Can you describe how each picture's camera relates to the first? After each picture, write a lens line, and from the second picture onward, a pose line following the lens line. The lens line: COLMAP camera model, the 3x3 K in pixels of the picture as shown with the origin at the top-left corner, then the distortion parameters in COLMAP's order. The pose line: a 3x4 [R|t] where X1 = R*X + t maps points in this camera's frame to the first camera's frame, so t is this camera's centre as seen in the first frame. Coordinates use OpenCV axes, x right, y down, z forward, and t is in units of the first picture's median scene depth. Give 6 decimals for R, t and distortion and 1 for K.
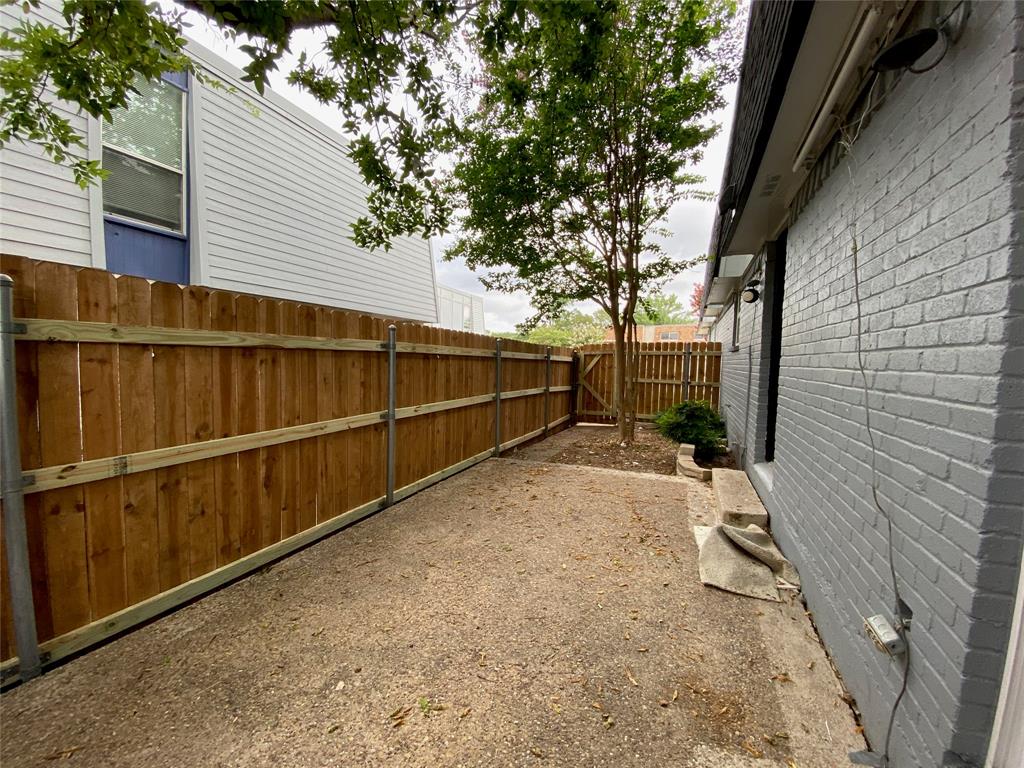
lens RADIAL K [[413.8, 0, 511.9], [0, 413.8, 387.2], [0, 0, 1]] dist [0.023656, -0.022114]
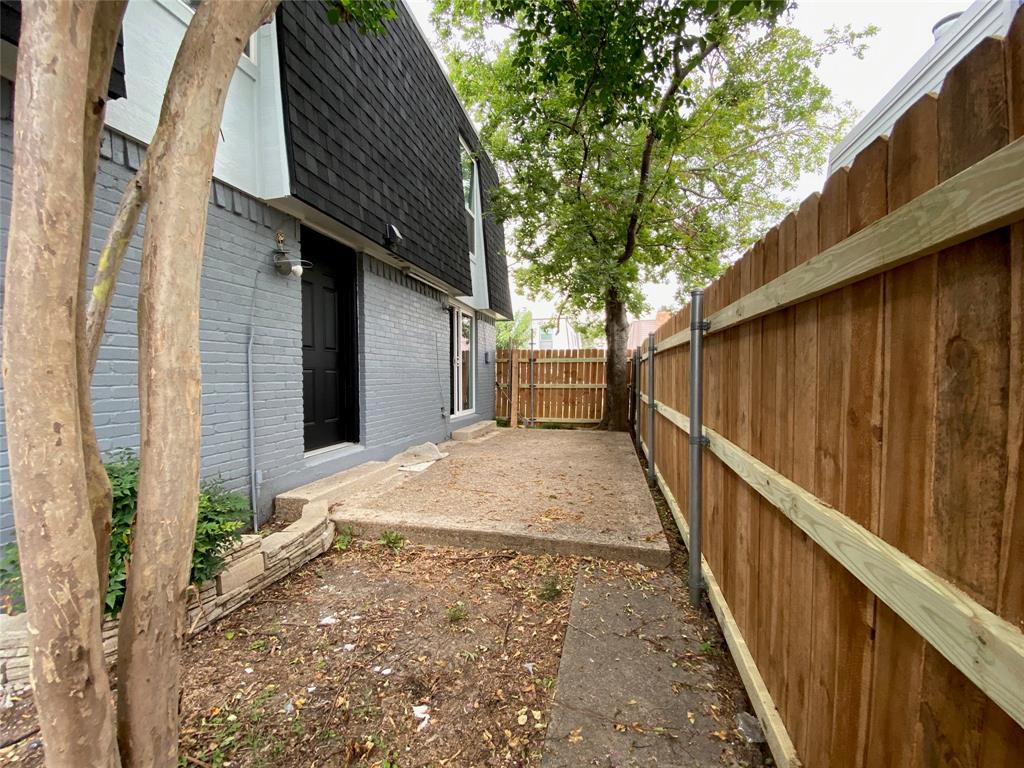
lens RADIAL K [[413.8, 0, 511.9], [0, 413.8, 387.2], [0, 0, 1]] dist [0.023656, -0.022114]
pose [[-0.986396, -0.009464, -0.164114, 0.283703], [-0.025184, 0.995256, 0.093974, -0.078456], [0.162446, 0.096828, -0.981955, 1.907963]]
